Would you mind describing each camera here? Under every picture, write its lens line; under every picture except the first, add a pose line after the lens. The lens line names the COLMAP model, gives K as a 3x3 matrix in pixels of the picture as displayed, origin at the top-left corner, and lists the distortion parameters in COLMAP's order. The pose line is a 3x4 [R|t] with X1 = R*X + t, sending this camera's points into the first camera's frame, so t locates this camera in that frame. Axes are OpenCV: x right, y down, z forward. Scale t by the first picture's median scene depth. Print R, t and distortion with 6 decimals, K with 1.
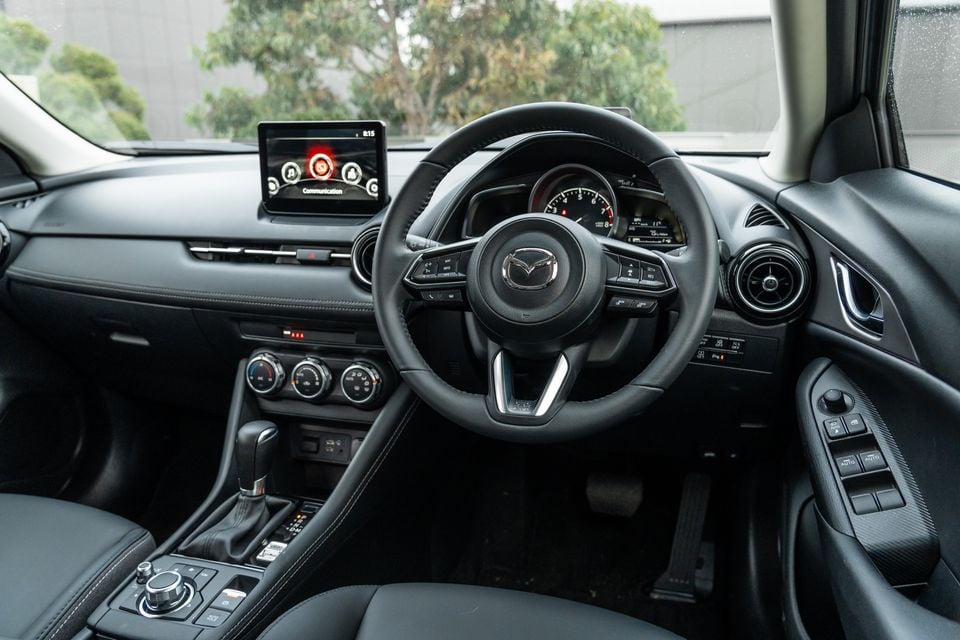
lens RADIAL K [[775.9, 0, 480.0], [0, 775.9, 320.0], [0, 0, 1]] dist [-0.000692, -0.002886]
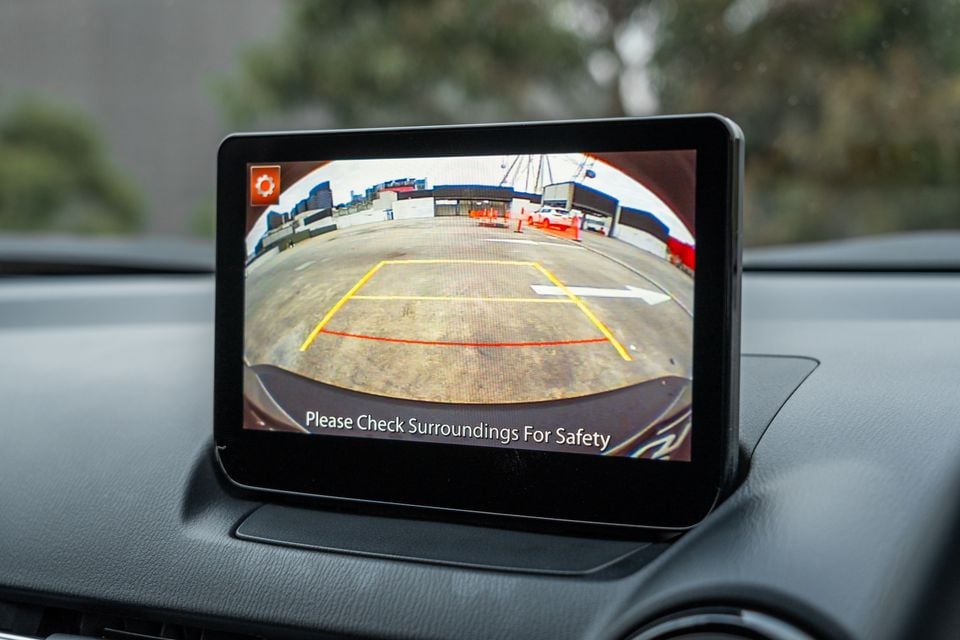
lens RADIAL K [[1546.5, 0, 480.0], [0, 1546.5, 320.0], [0, 0, 1]] dist [0.006184, 0.003299]
pose [[0.983313, 0.023361, -0.180413, -0.070392], [-0.058641, 0.979488, -0.192782, -0.065493], [0.172209, 0.200145, 0.964513, 0.344345]]
